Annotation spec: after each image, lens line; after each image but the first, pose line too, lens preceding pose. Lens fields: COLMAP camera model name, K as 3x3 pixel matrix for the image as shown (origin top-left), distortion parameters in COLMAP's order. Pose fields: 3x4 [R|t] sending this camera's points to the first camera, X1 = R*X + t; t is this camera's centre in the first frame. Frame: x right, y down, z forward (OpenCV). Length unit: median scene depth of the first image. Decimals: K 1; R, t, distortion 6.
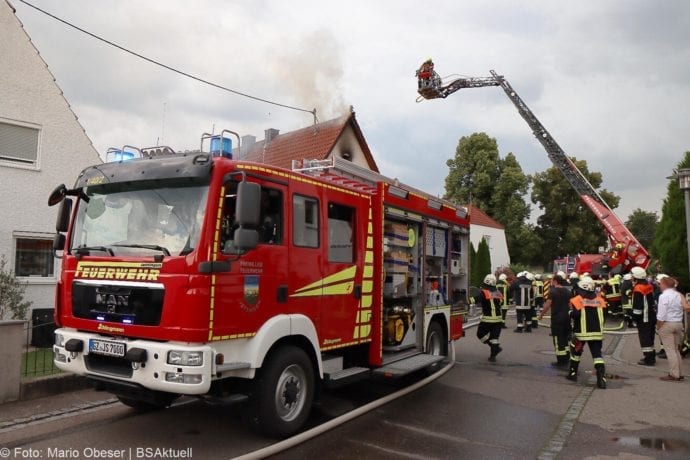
lens RADIAL K [[546.2, 0, 337.6], [0, 546.2, 215.7], [0, 0, 1]] dist [-0.075221, 0.041605]
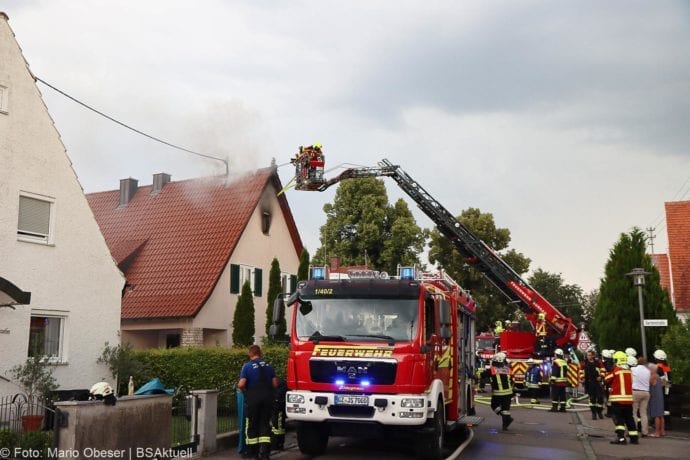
lens RADIAL K [[773.9, 0, 323.5], [0, 773.9, 212.0], [0, 0, 1]] dist [0.021675, 0.000000]
pose [[0.968690, 0.045432, 0.244082, -0.668317], [-0.028386, 0.996935, -0.072908, -0.087260], [-0.246646, 0.063697, 0.967010, -0.761203]]
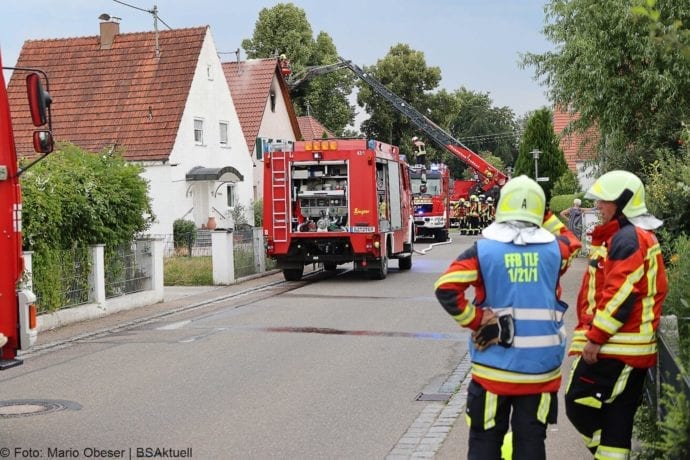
lens RADIAL K [[1161.2, 0, 348.3], [0, 1161.2, 231.3], [0, 0, 1]] dist [0.051084, 0.000000]
pose [[0.909923, -0.040197, 0.412825, -2.762942], [-0.015477, 0.991309, 0.130637, -0.492160], [-0.414489, -0.125259, 0.901393, -4.114164]]
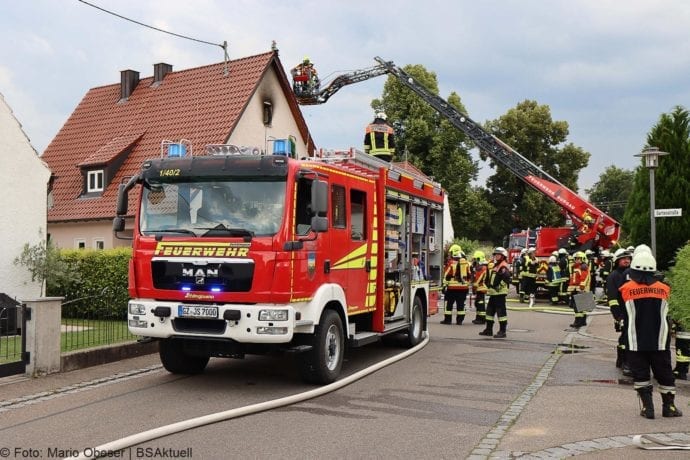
lens RADIAL K [[773.9, 0, 336.9], [0, 773.9, 212.2], [0, 0, 1]] dist [0.021675, 0.000000]
pose [[0.985439, 0.003242, 0.169996, -0.254124], [-0.012701, 0.998428, 0.054585, -0.050972], [-0.169552, -0.055949, 0.983932, -0.482905]]
